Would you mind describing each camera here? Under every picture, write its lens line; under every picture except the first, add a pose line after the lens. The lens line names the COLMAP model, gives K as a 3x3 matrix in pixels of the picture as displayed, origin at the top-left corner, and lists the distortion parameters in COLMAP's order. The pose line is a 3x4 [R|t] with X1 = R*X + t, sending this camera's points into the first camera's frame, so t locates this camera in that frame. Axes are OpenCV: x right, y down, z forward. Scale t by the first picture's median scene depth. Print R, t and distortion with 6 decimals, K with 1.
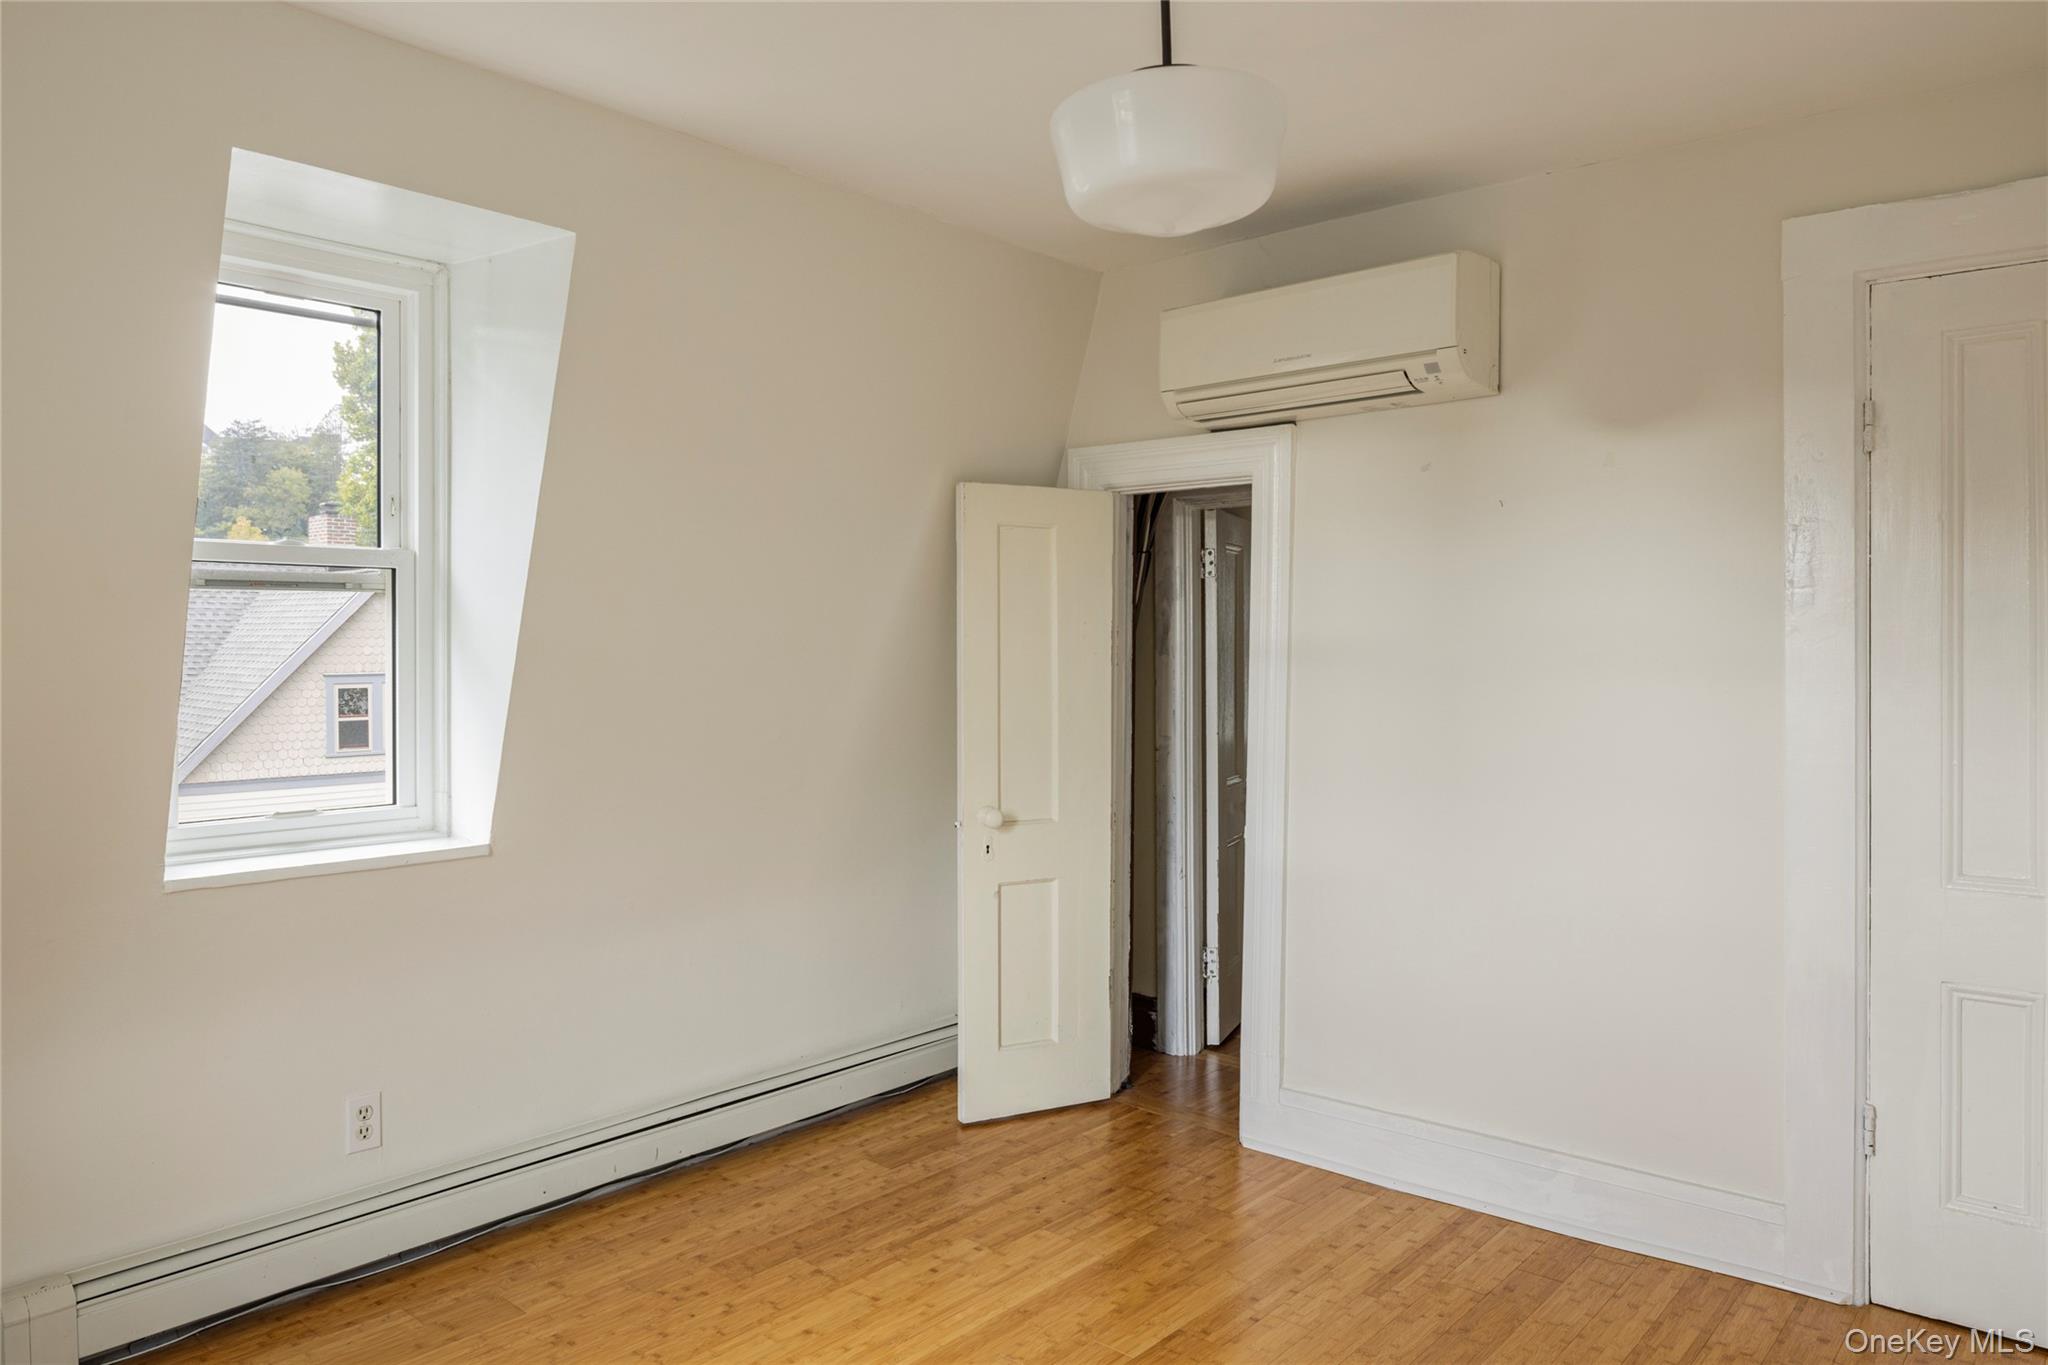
lens RADIAL K [[1370.2, 0, 1022.6], [0, 1370.2, 656.9], [0, 0, 1]] dist [-0.001714, -0.000407]
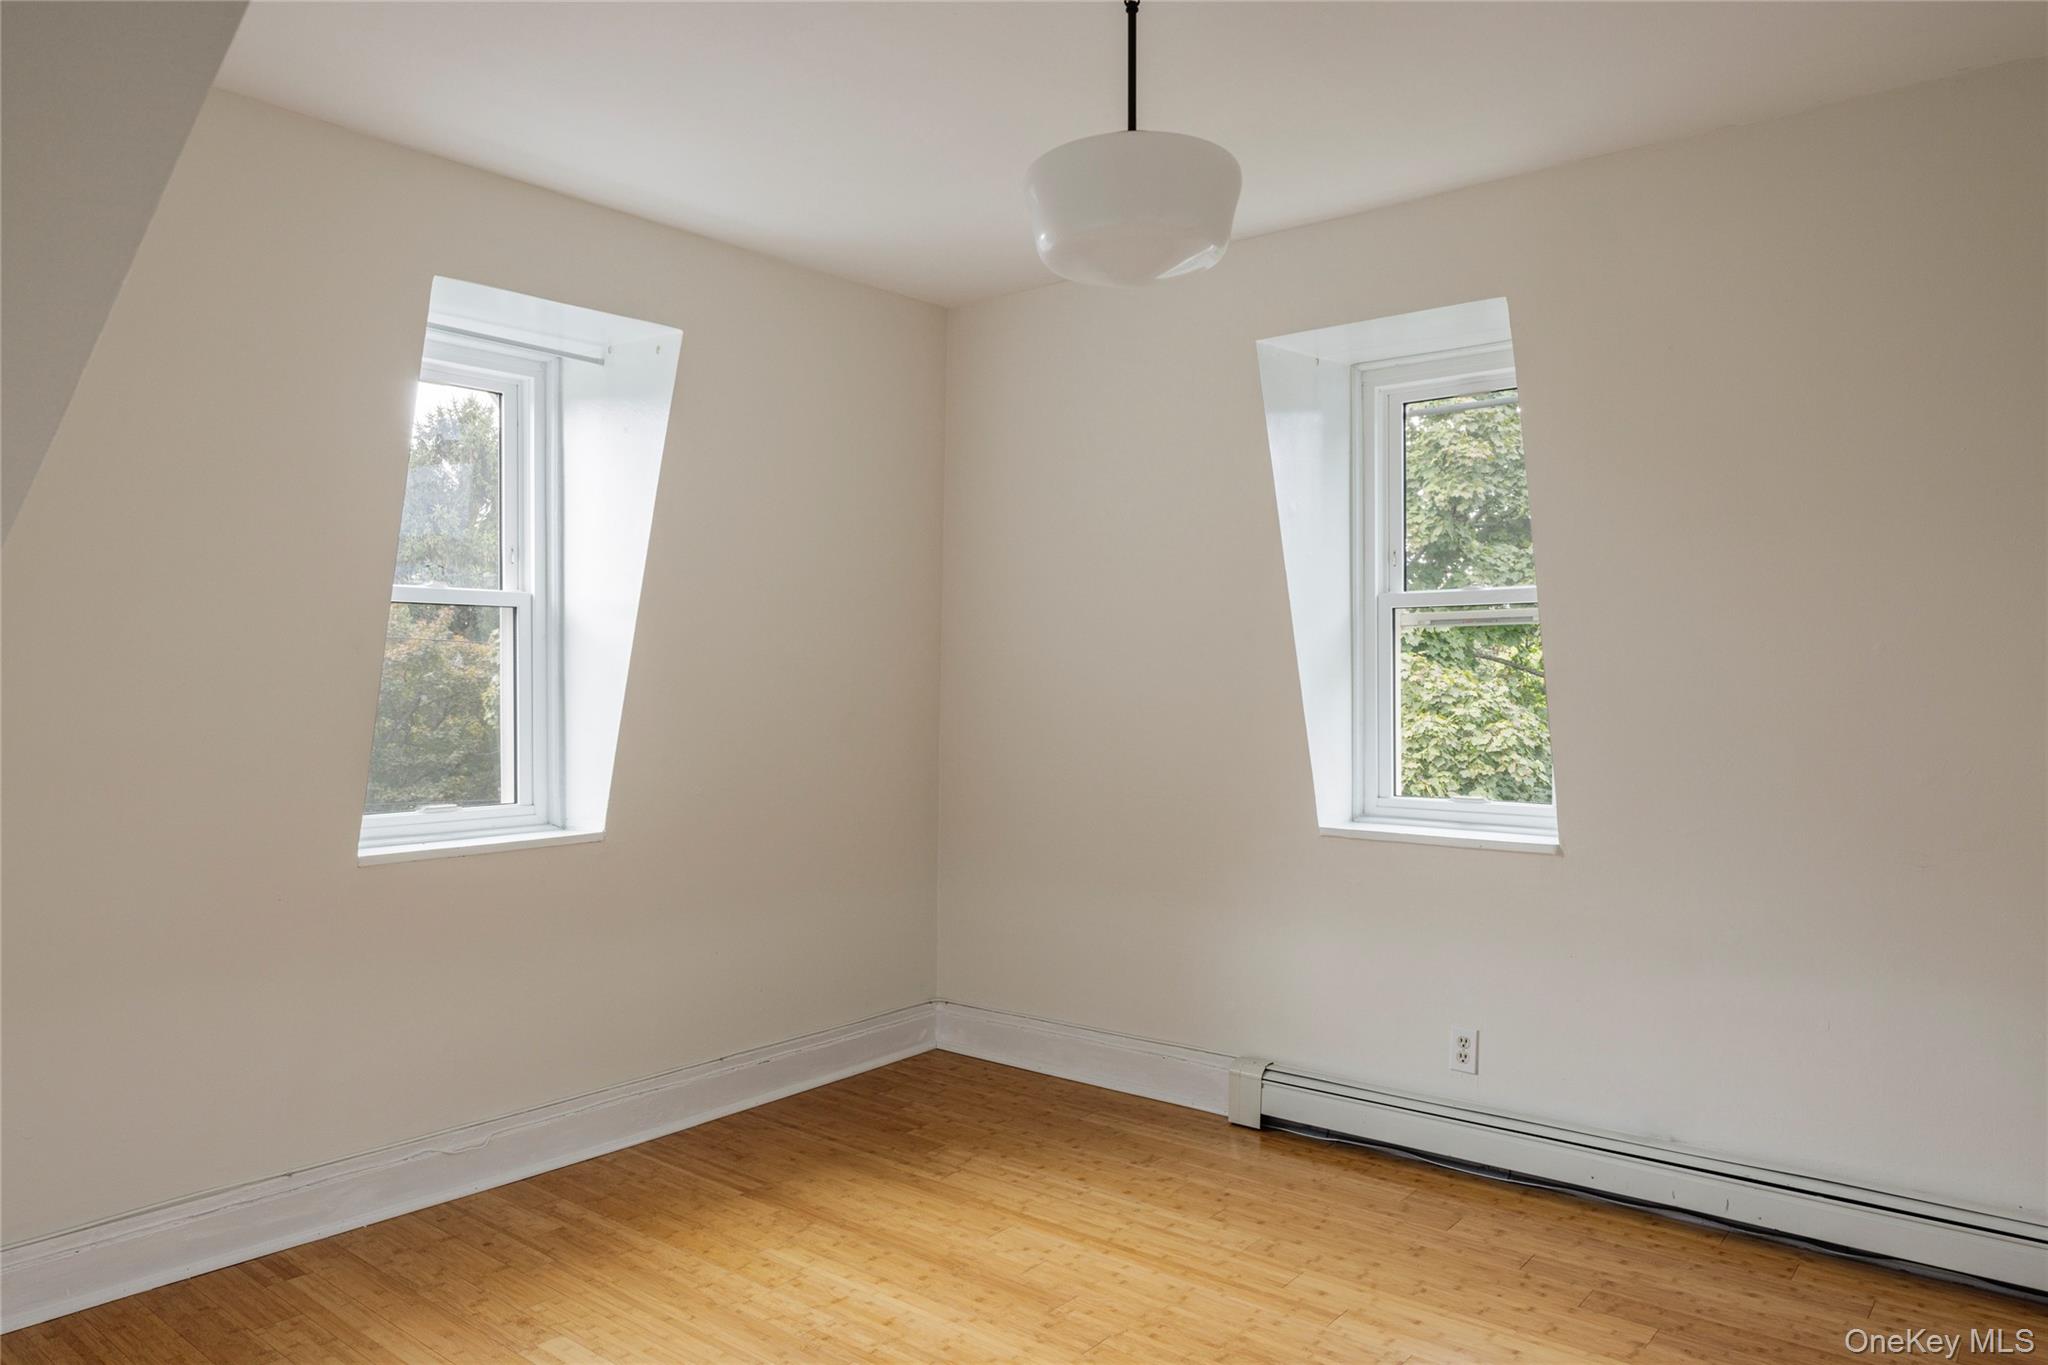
lens RADIAL K [[1426.9, 0, 1023.0], [0, 1426.9, 715.9], [0, 0, 1]] dist [-0.005862, -0.002137]
pose [[0.016051, 0.029980, -0.999422, 0.796320], [-0.001705, 0.999550, 0.029956, -0.001751], [0.999870, 0.001223, 0.016095, 0.575079]]
